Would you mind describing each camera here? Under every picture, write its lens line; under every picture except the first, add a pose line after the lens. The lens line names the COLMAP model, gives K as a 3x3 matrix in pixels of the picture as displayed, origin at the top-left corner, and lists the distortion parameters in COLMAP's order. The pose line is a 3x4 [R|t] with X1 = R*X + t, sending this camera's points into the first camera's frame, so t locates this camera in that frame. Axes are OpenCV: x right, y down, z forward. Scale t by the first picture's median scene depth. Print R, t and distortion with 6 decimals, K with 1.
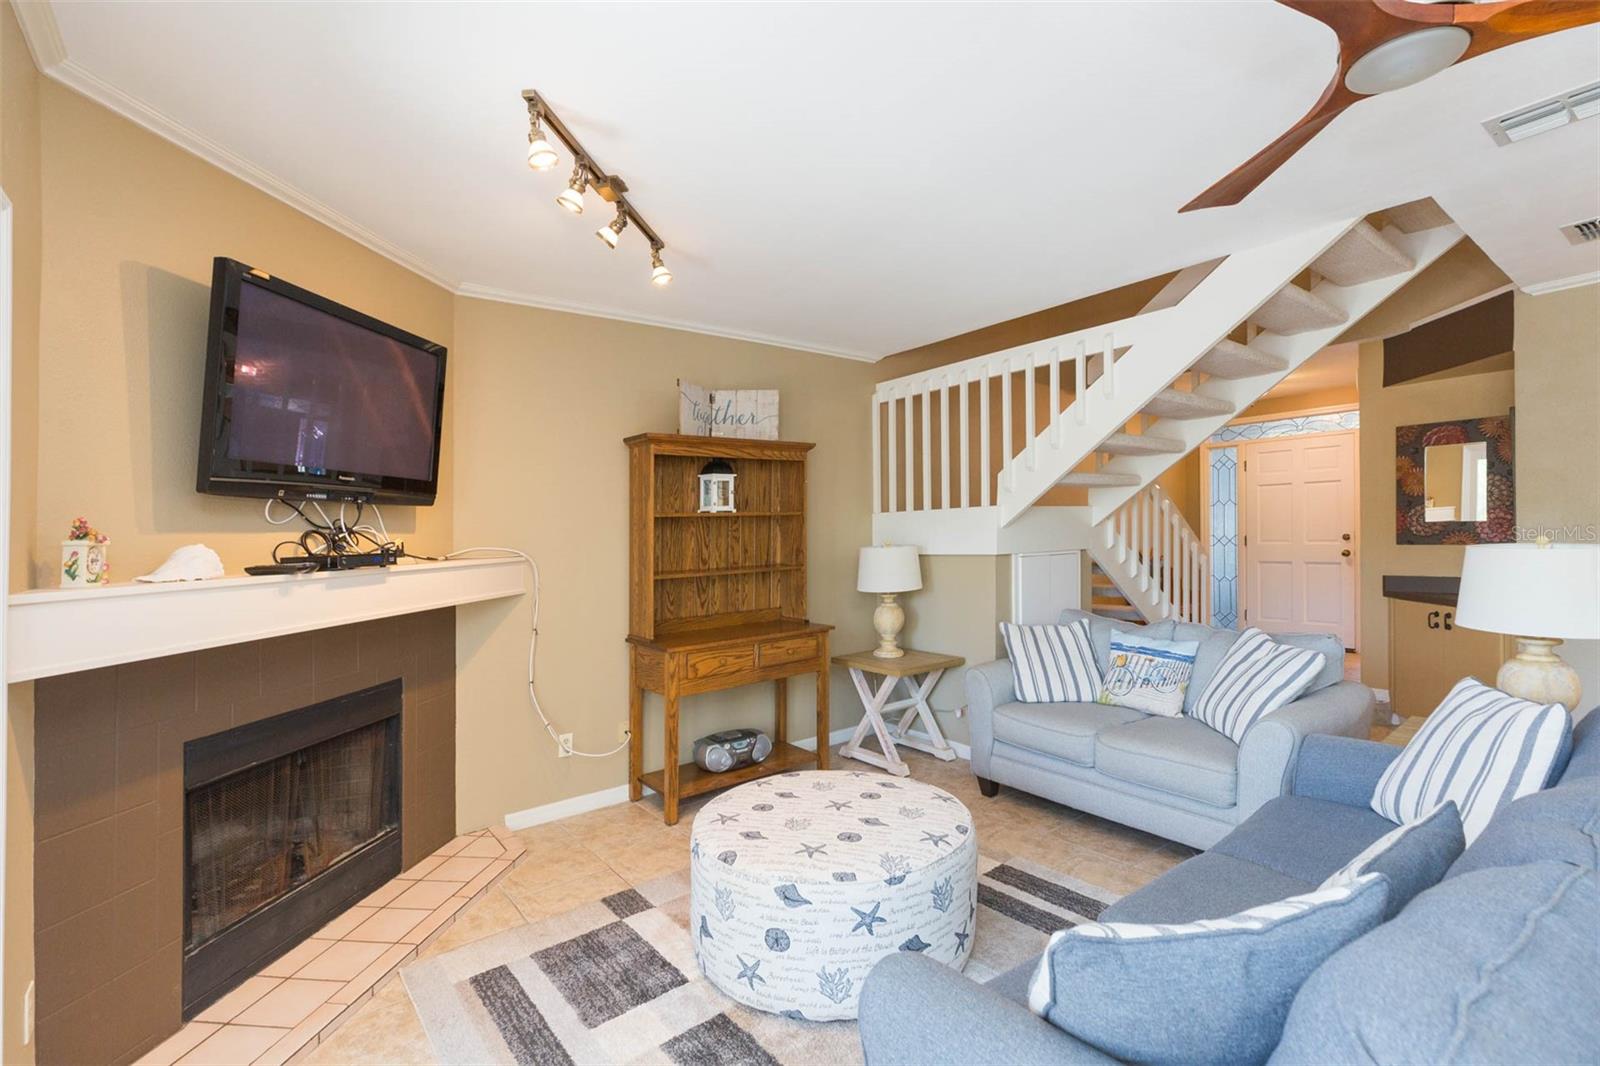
lens RADIAL K [[717.1, 0, 809.3], [0, 717.1, 534.1], [0, 0, 1]] dist [0.002240, 0.000202]
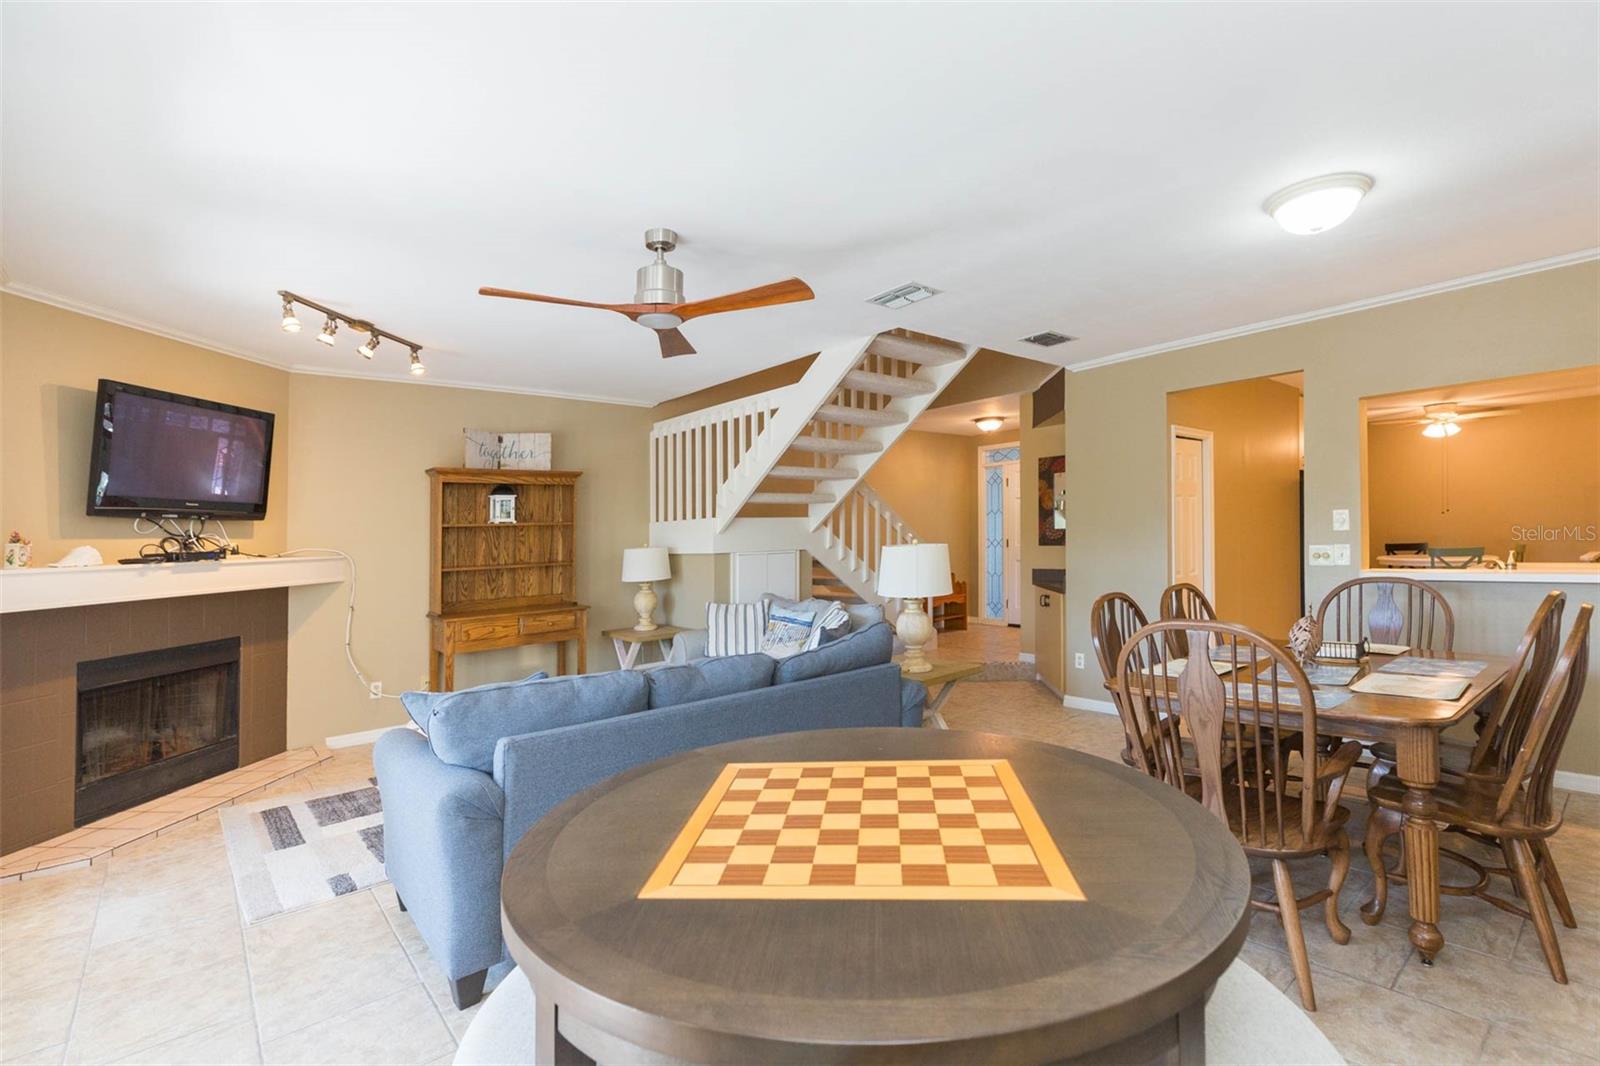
lens RADIAL K [[717.4, 0, 805.0], [0, 717.4, 528.4], [0, 0, 1]] dist [0.002797, 0.000539]
pose [[0.999179, -0.001342, 0.040498, 0.422752], [0.001886, 0.999908, -0.013409, -0.000509], [-0.040476, 0.013474, 0.999090, -0.419795]]
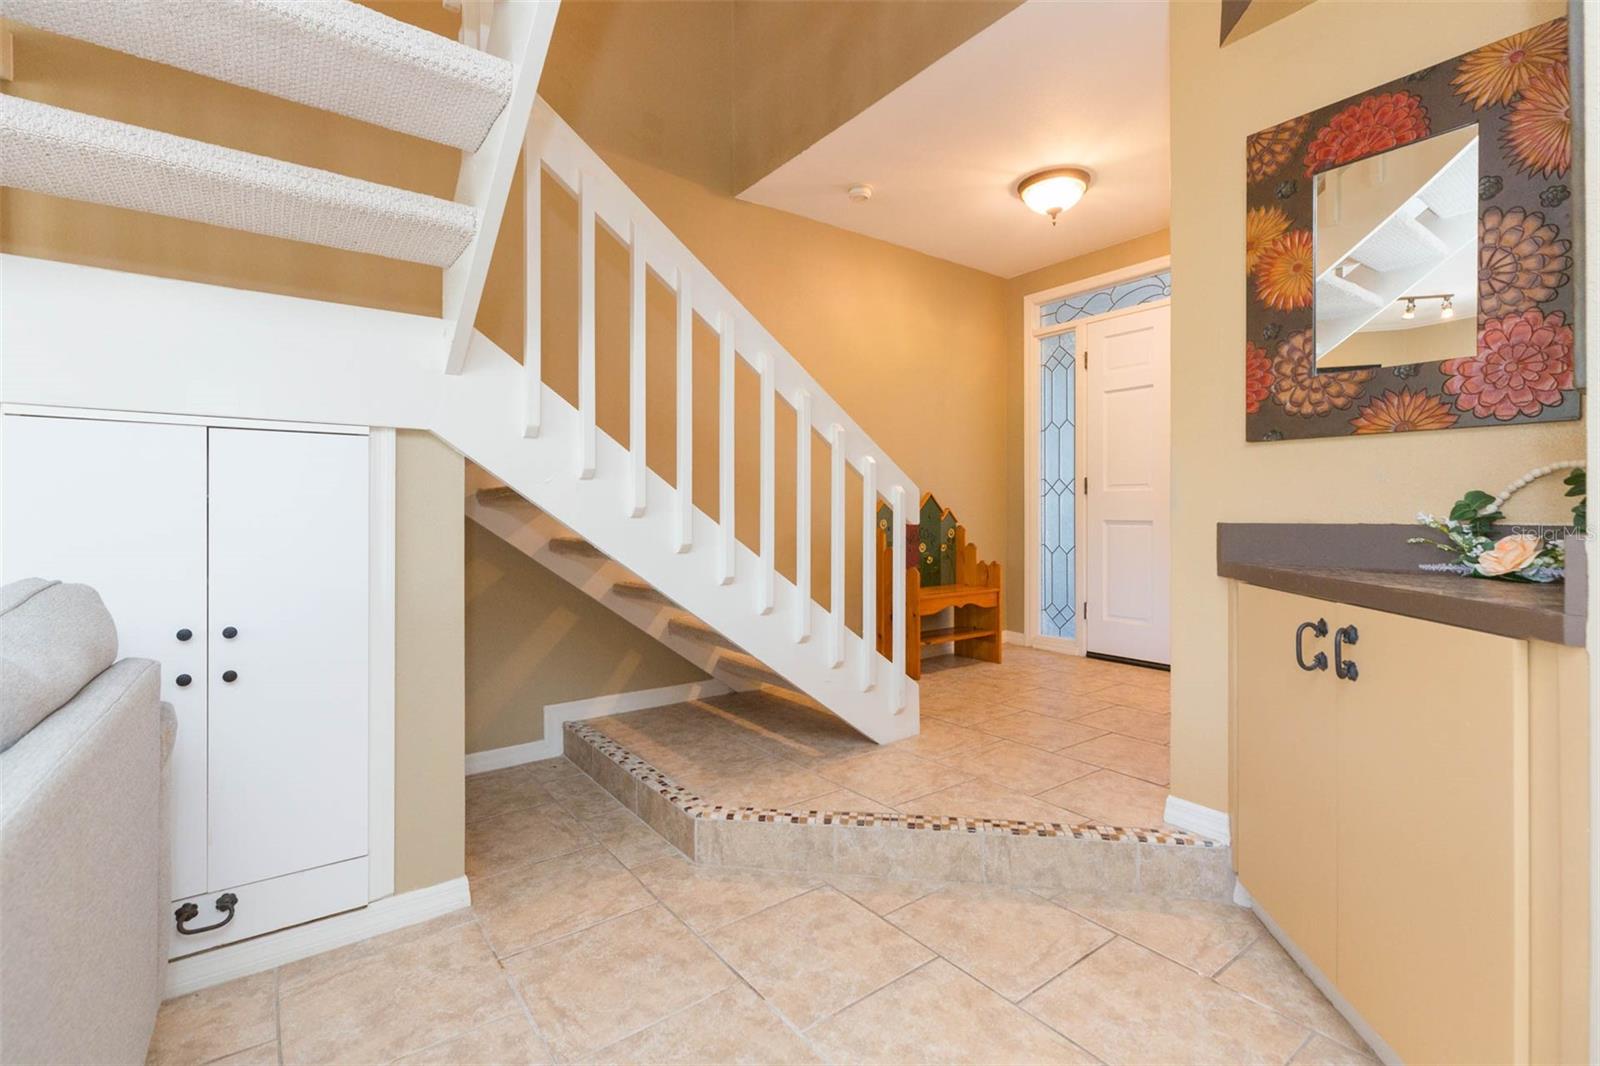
lens RADIAL K [[713.2, 0, 806.6], [0, 713.2, 508.7], [0, 0, 1]] dist [-0.001326, -0.000166]
pose [[0.999572, 0.022427, -0.018774, 0.763994], [-0.022616, 0.999695, -0.009900, 0.077574], [0.018547, 0.010320, 0.999775, 0.793777]]
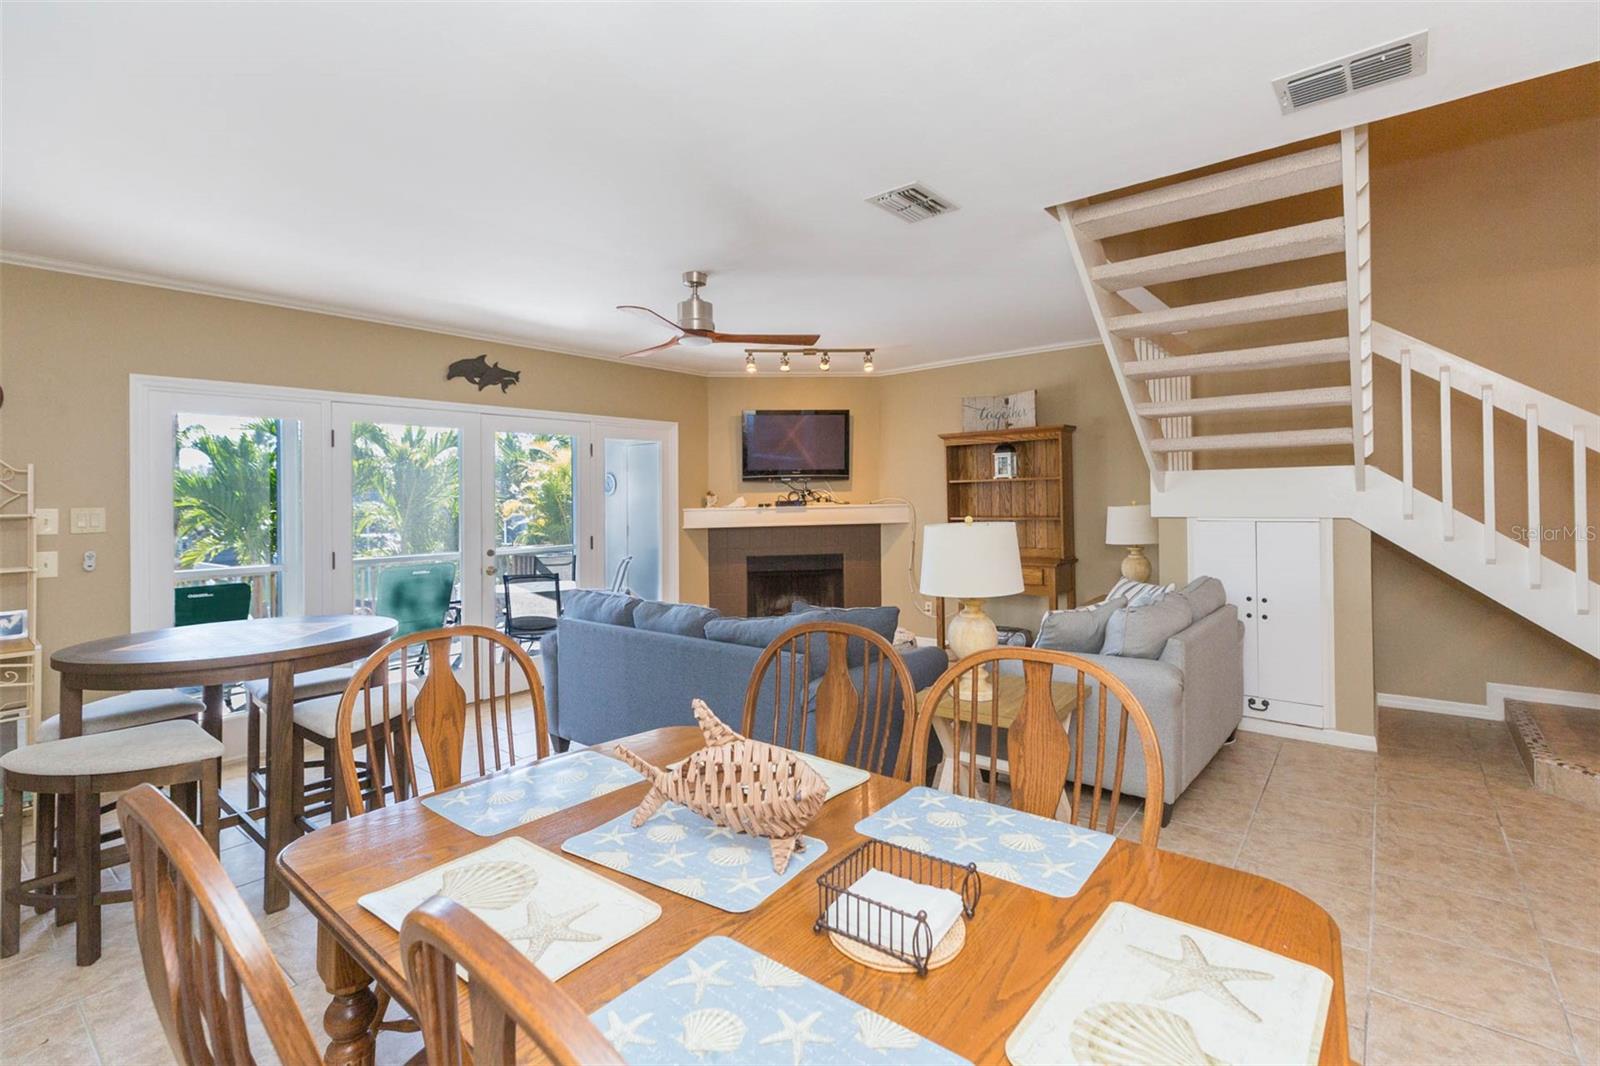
lens RADIAL K [[728.2, 0, 796.2], [0, 728.2, 491.6], [0, 0, 1]] dist [-0.000182, 0.000103]
pose [[0.212718, 0.020228, -0.976904, 1.349091], [0.013721, 0.999625, 0.023686, -0.047669], [0.977017, -0.018443, 0.212361, 0.276386]]
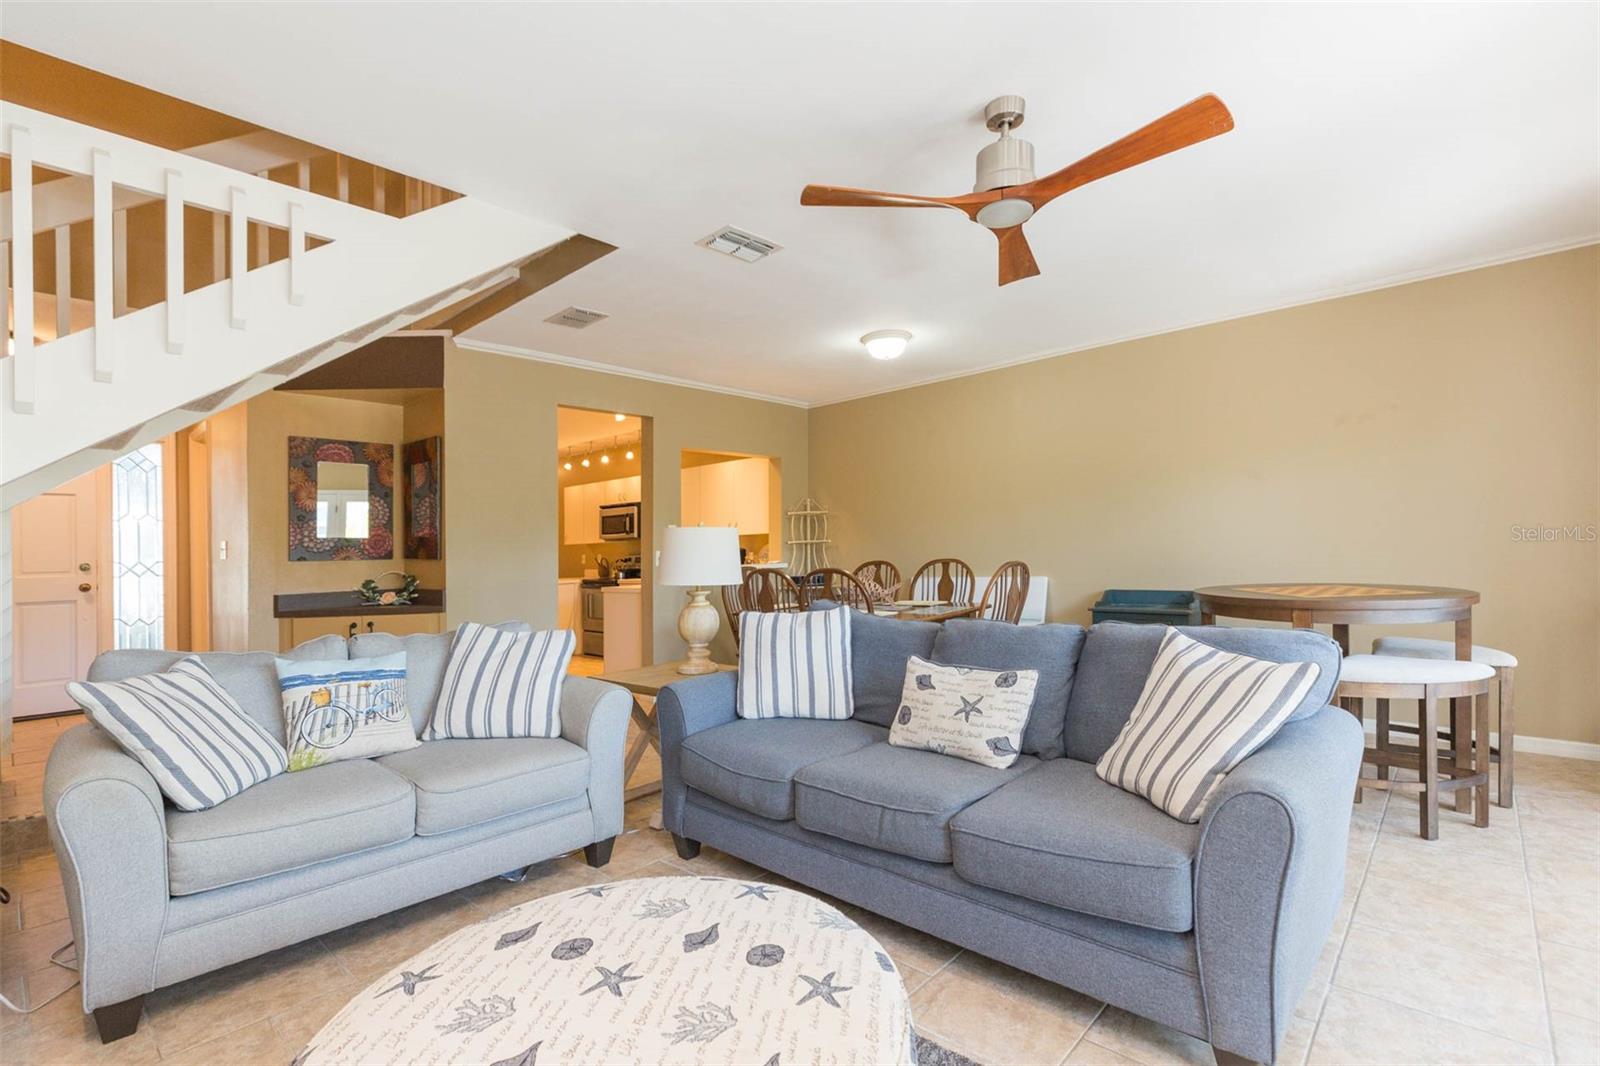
lens RADIAL K [[728.4, 0, 805.4], [0, 728.4, 588.2], [0, 0, 1]] dist [0.001171, 0.000136]
pose [[-0.150580, -0.015422, 0.988478, -0.303650], [0.037110, 0.999085, 0.021241, 0.071583], [-0.987901, 0.039881, -0.149870, 0.616767]]
